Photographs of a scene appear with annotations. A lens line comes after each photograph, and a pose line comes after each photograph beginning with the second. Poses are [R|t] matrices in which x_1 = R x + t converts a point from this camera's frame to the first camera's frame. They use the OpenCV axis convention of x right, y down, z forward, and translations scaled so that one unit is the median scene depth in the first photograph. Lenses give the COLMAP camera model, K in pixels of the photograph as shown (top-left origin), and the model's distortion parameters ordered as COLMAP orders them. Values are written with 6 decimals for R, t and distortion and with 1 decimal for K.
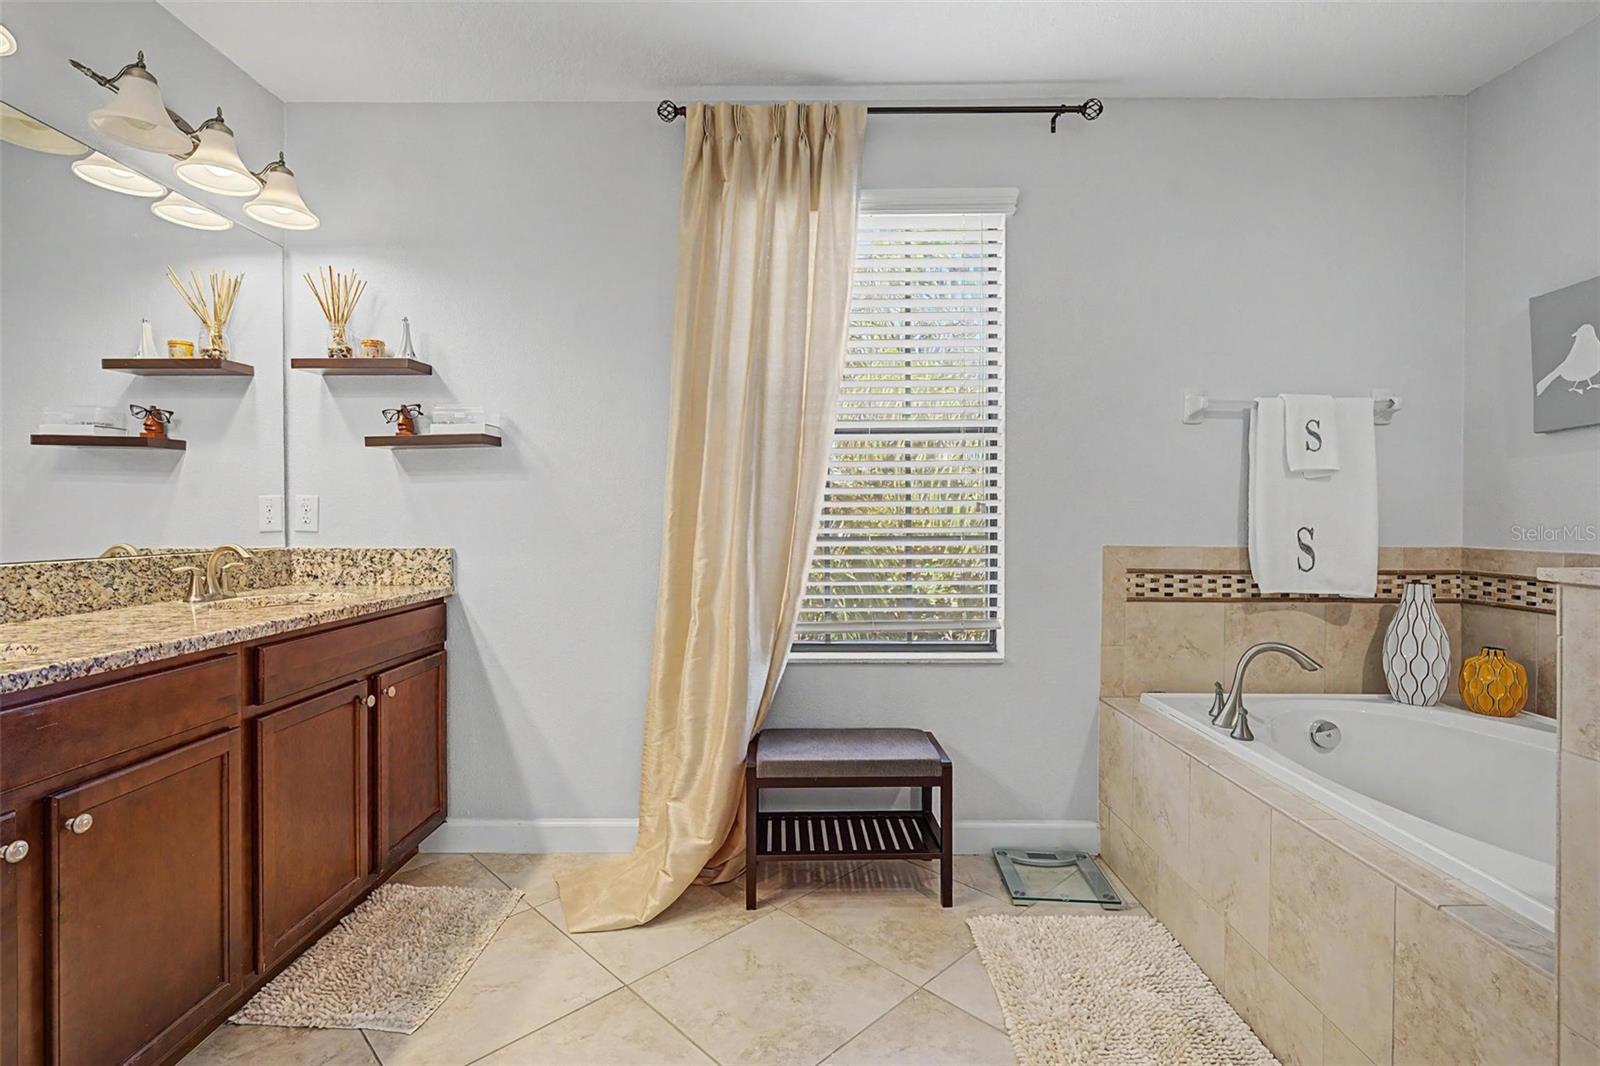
lens RADIAL K [[745.4, 0, 797.7], [0, 745.4, 529.3], [0, 0, 1]] dist [-0.000508, -0.001176]
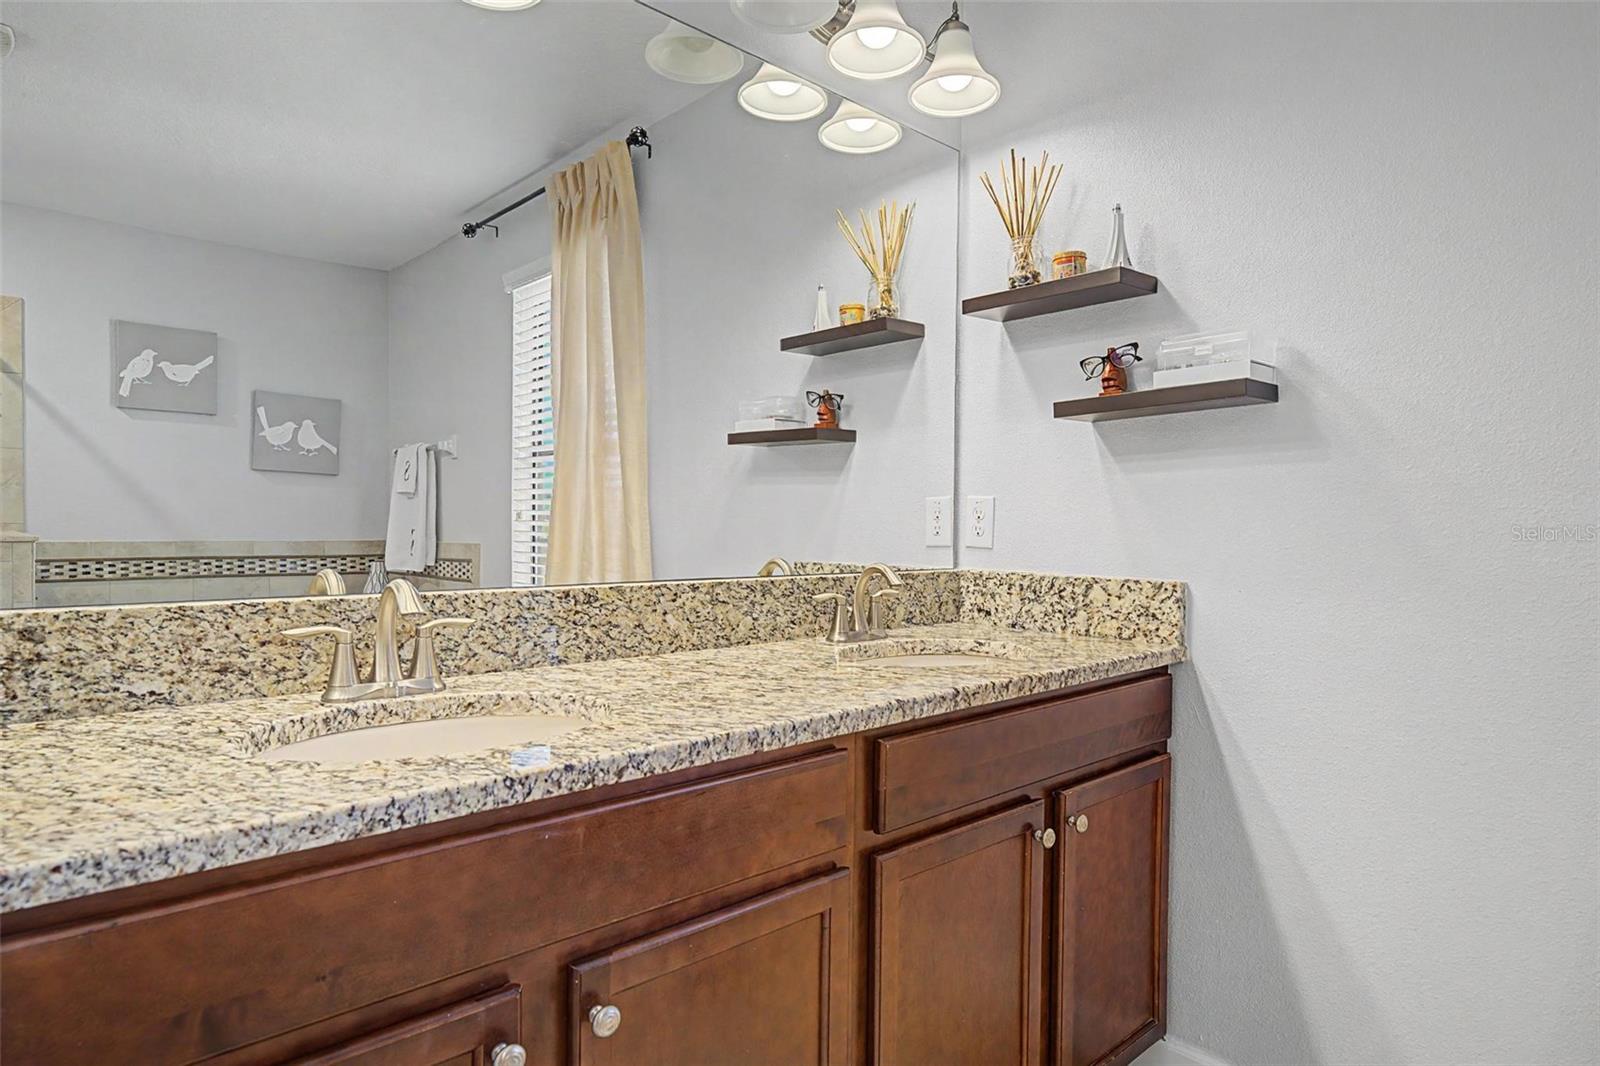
lens RADIAL K [[913.1, 0, 799.0], [0, 913.1, 532.6], [0, 0, 1]] dist [0.005679, 0.002487]
pose [[0.685925, 0.014134, -0.727535, -0.156269], [-0.022240, 0.999751, -0.001546, -0.006207], [0.727332, 0.017241, 0.686069, 0.300183]]
